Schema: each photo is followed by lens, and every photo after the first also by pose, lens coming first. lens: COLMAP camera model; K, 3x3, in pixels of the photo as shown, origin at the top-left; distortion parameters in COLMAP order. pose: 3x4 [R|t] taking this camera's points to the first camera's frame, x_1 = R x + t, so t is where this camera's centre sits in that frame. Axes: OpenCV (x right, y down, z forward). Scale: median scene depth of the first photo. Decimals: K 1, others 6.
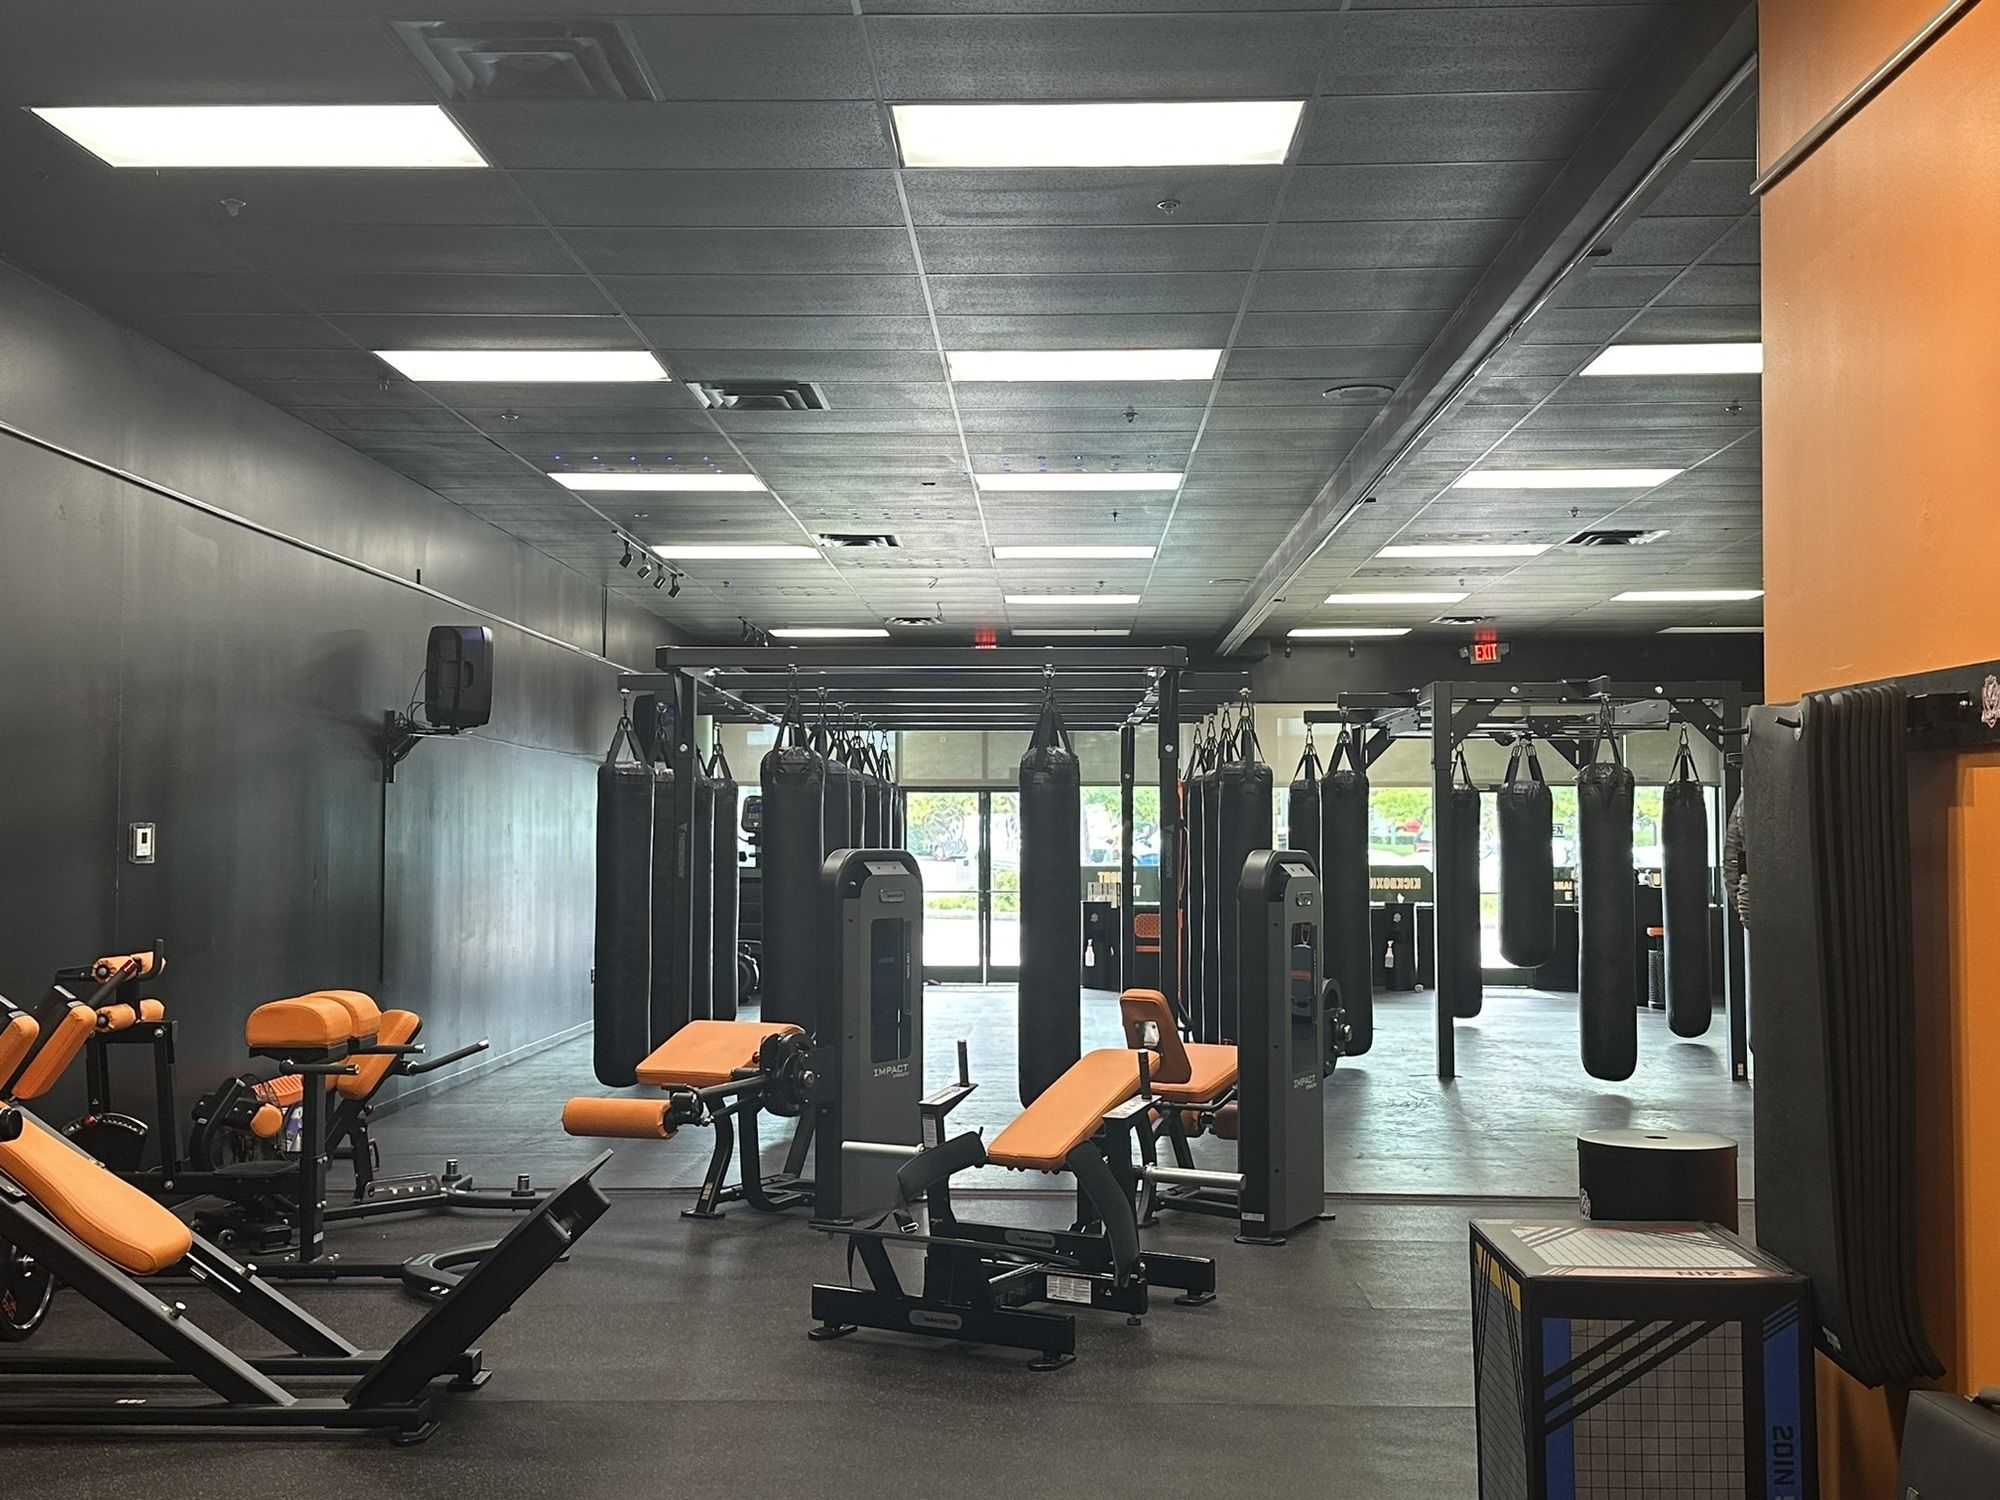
lens RADIAL K [[2160.0, 0, 993.3], [0, 2160.0, 745.0], [0, 0, 1]] dist [0.022327, 0.000000]
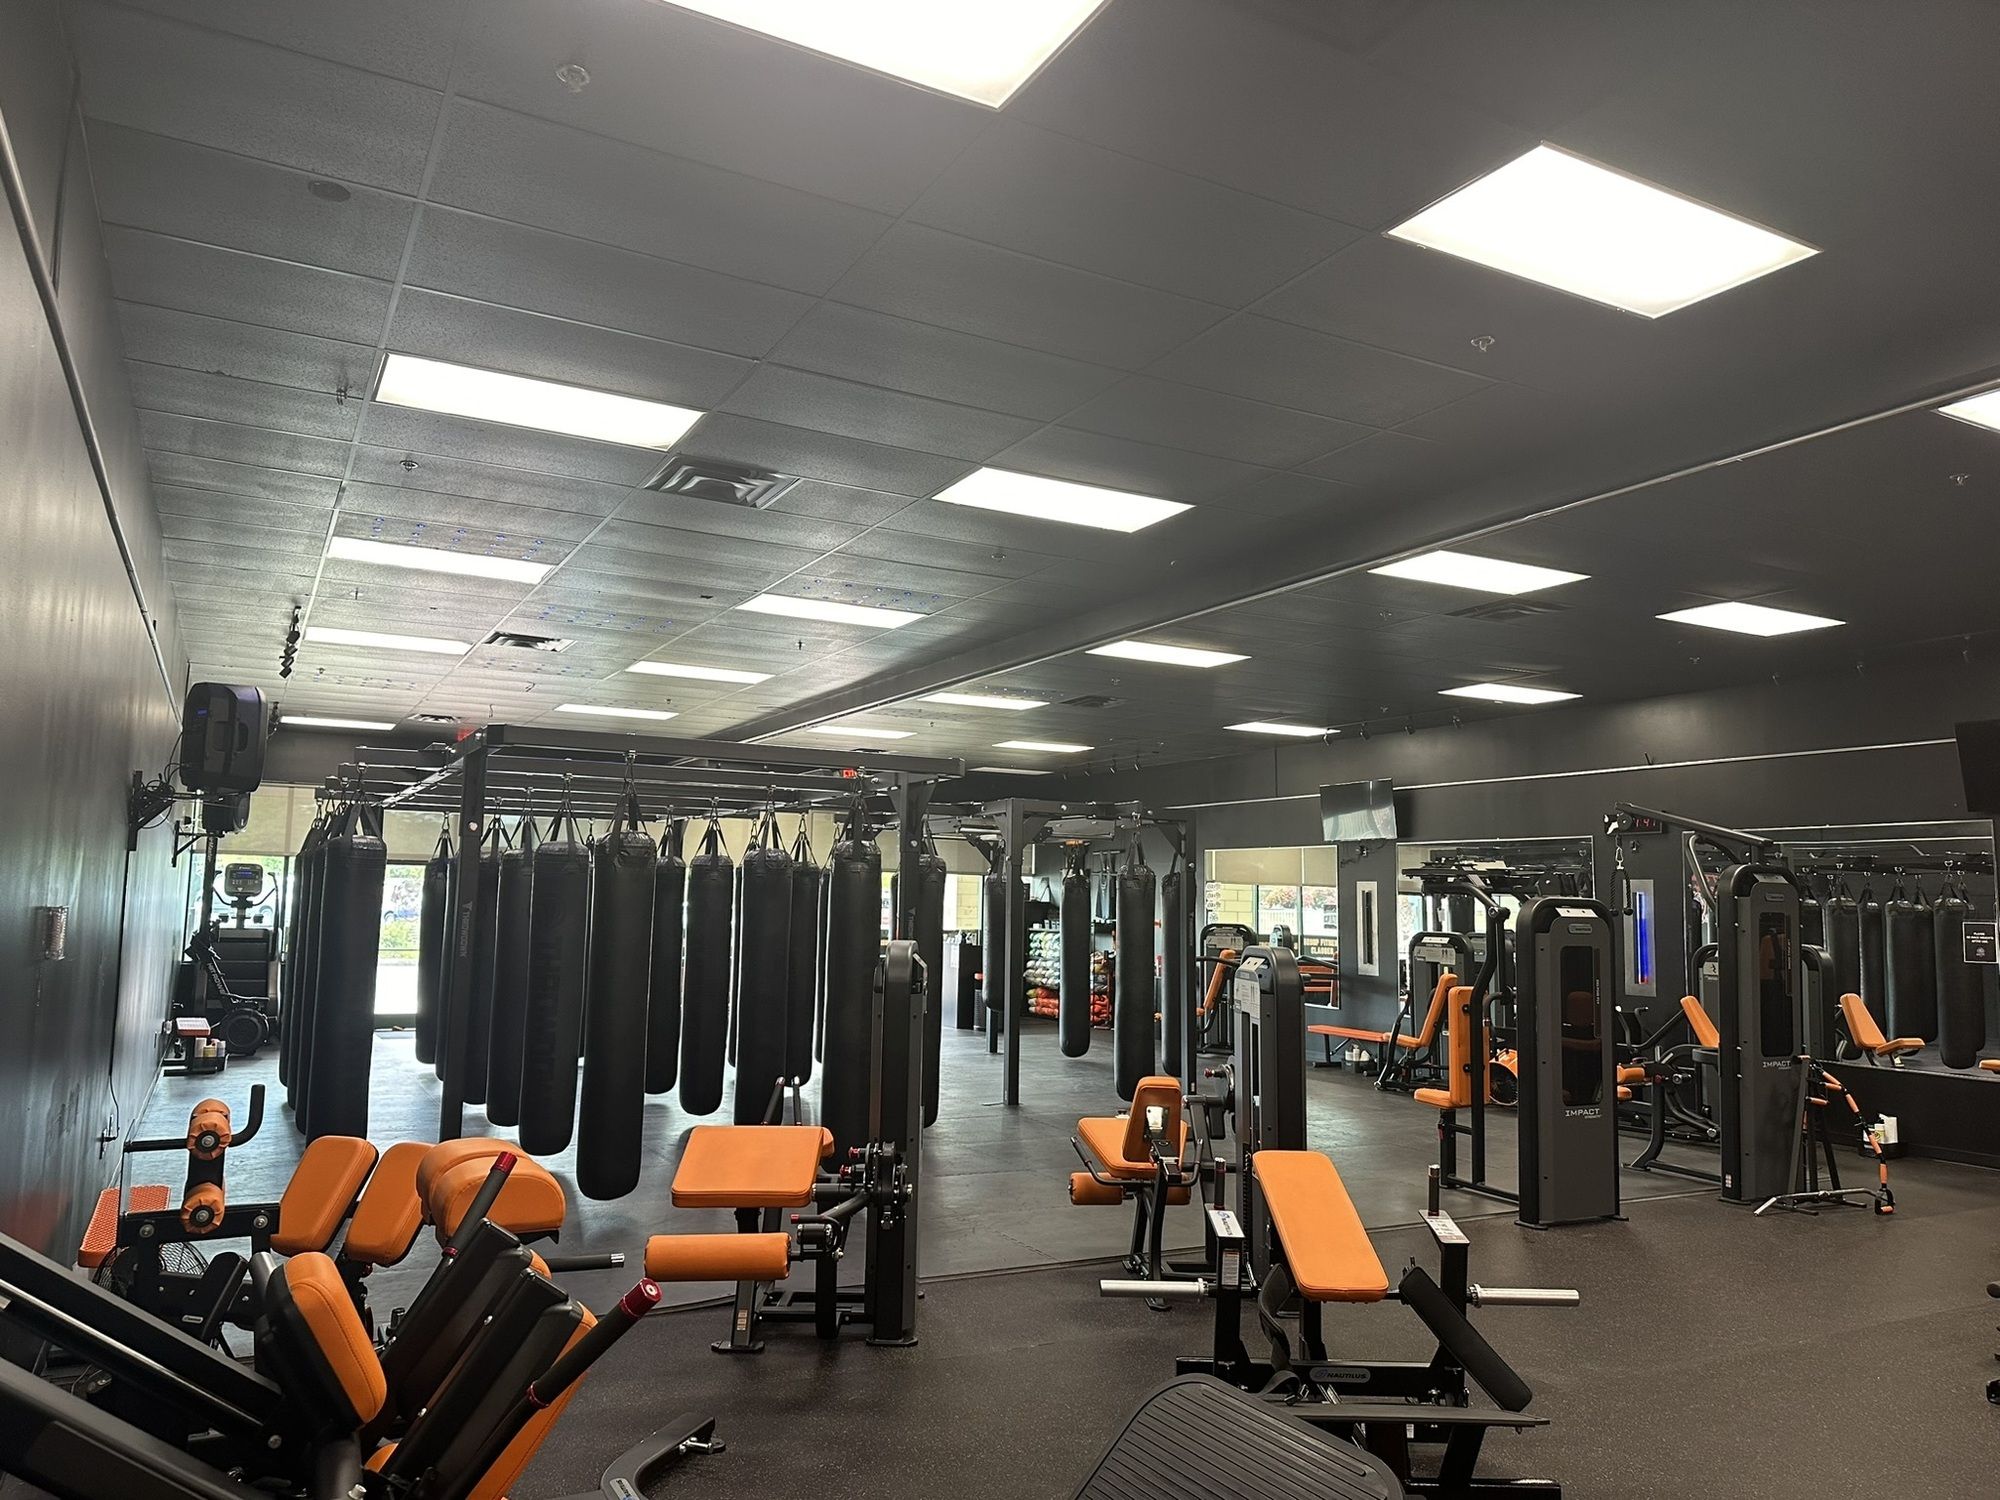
lens RADIAL K [[1397.4, 0, 1008.5], [0, 1397.4, 761.1], [0, 0, 1]] dist [0.008871, 0.001096]
pose [[0.851553, 0.065977, 0.520100, -0.196989], [-0.038077, 0.997213, -0.064157, 0.002683], [-0.522883, 0.034829, 0.851693, 0.226801]]
